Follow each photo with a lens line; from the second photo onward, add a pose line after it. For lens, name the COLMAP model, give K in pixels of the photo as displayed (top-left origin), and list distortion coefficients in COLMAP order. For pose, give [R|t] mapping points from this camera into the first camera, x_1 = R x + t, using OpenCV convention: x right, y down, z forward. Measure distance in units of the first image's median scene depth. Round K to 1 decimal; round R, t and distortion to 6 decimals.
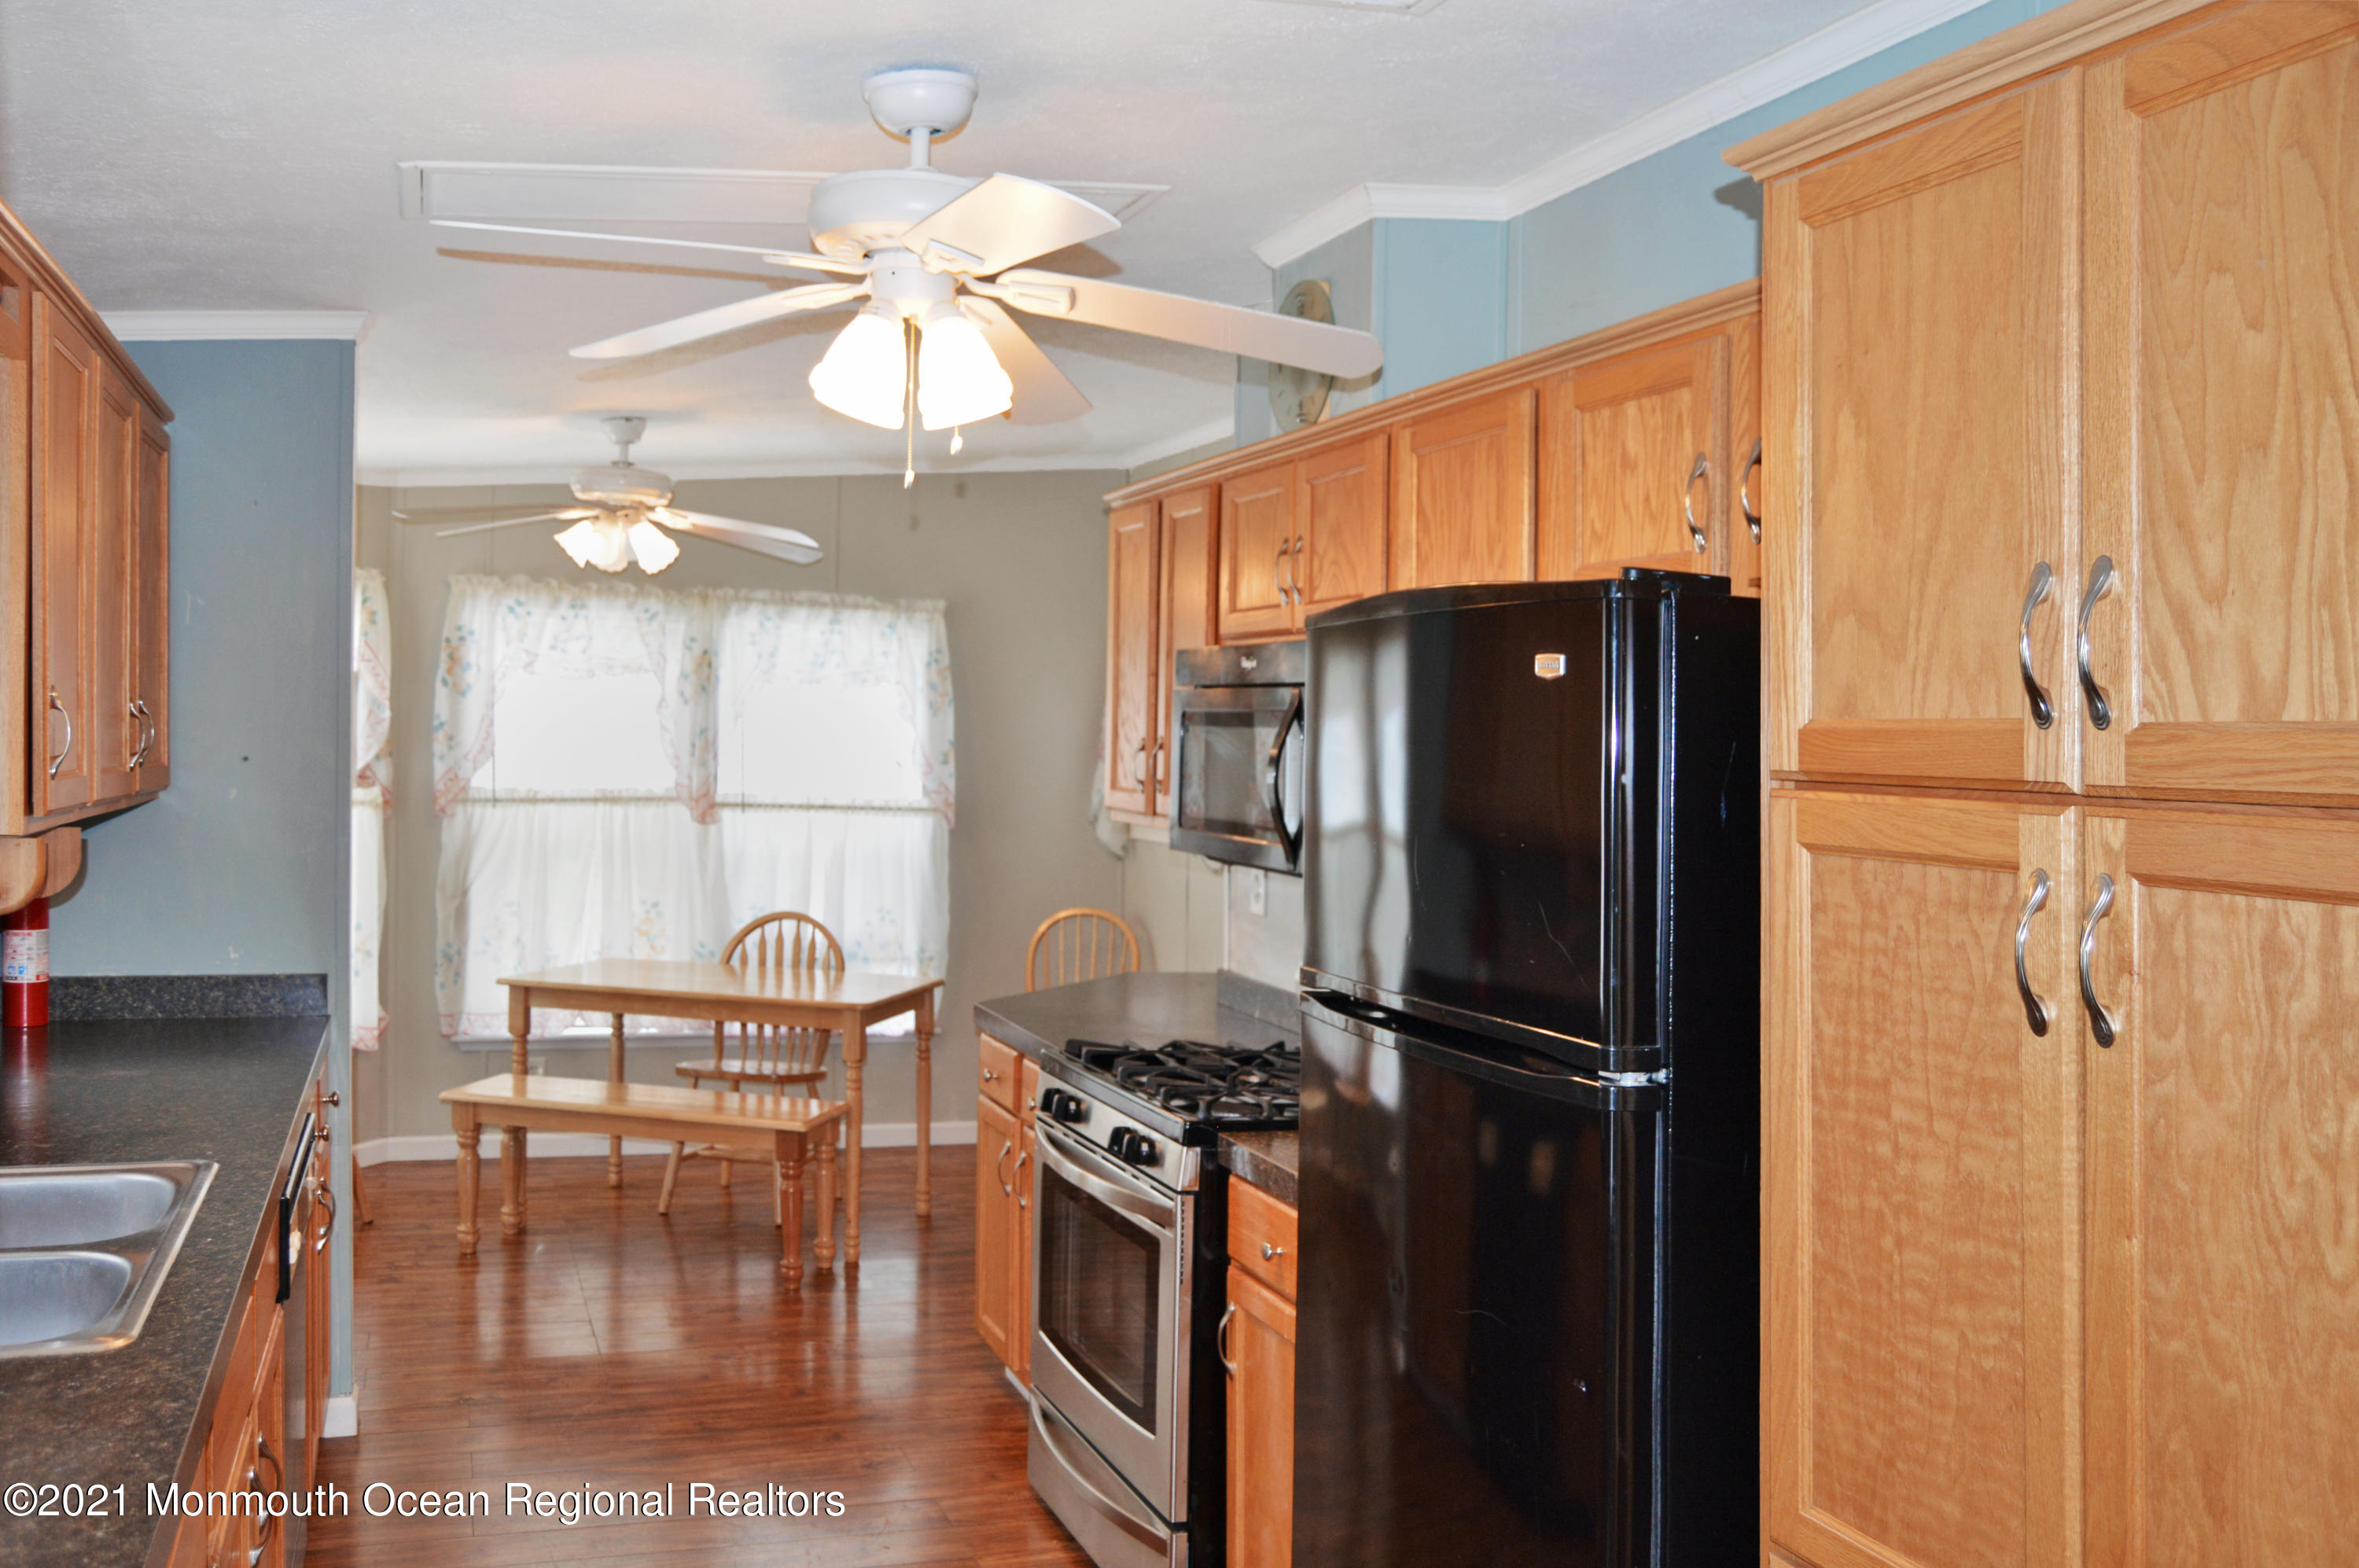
lens RADIAL K [[1825.1, 0, 1179.5], [0, 1825.1, 784.0], [0, 0, 1]] dist [-0.077944, -0.001191]
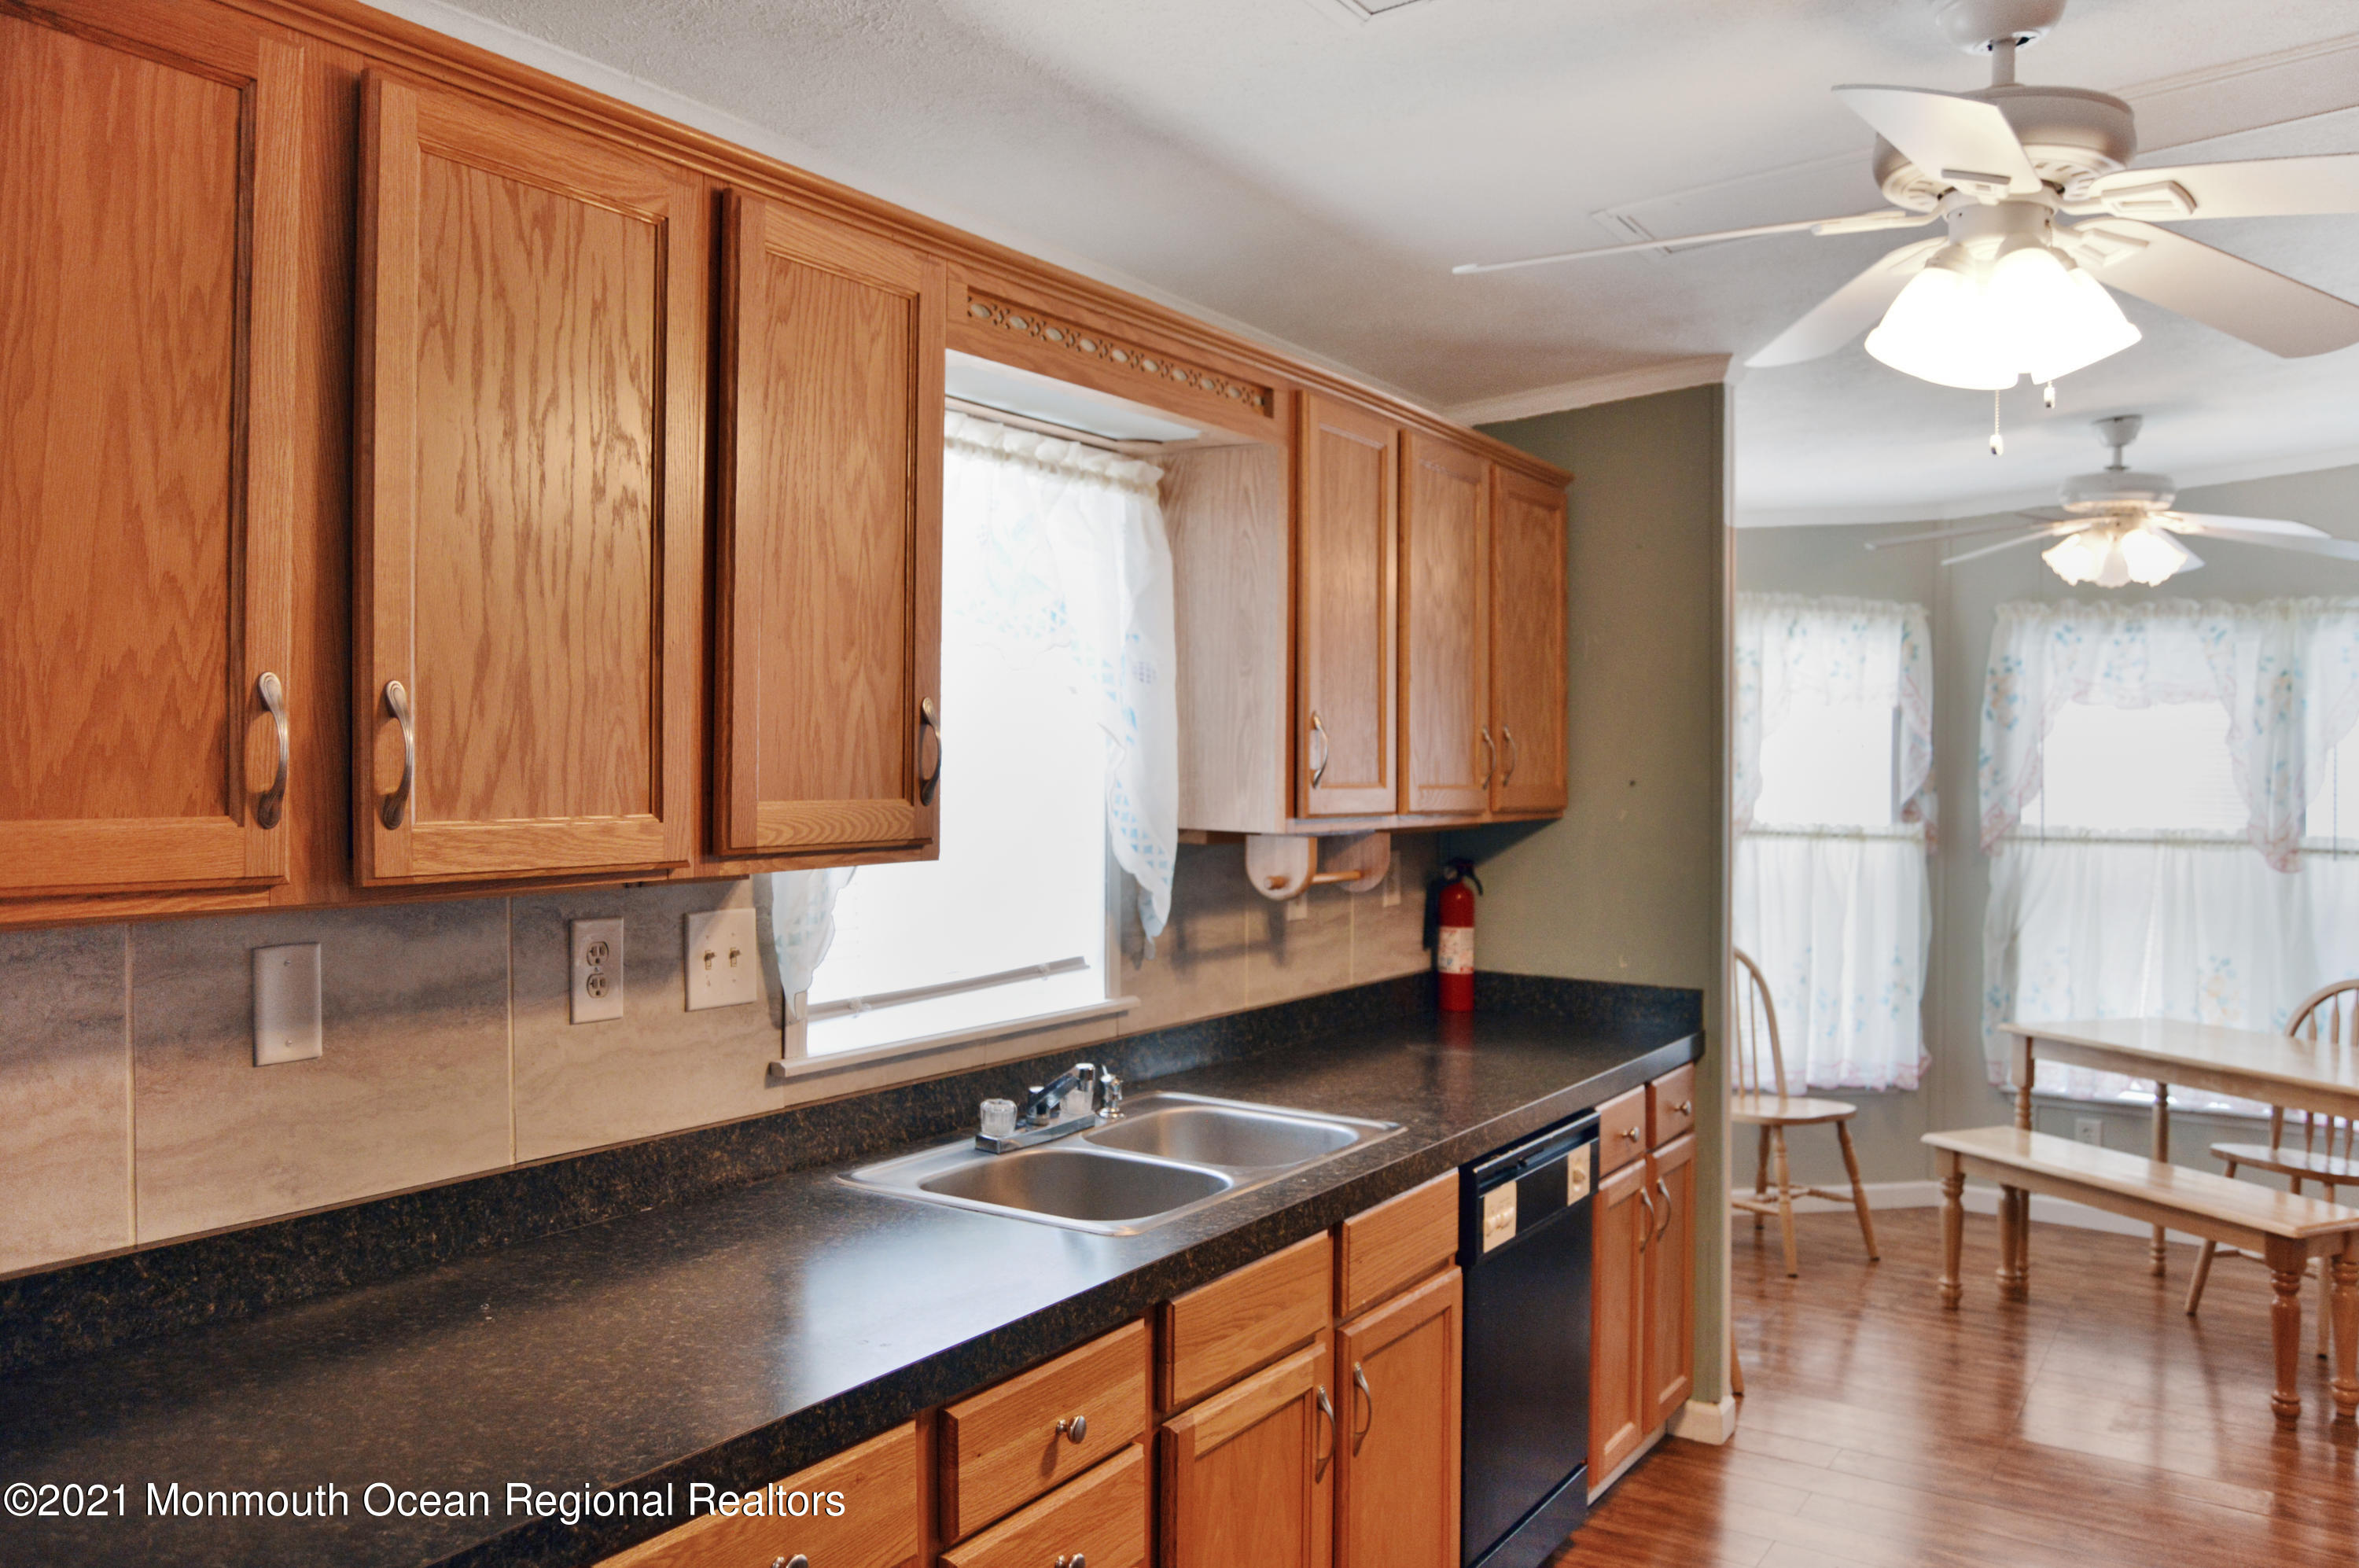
lens RADIAL K [[1853.4, 0, 1179.4], [0, 1853.4, 719.7], [0, 0, 1]] dist [-0.078112, 0.008560]
pose [[0.573774, -0.027737, -0.818544, 0.145440], [-0.025625, 0.998329, -0.051792, 0.007839], [0.818613, 0.050692, 0.572105, 0.082789]]
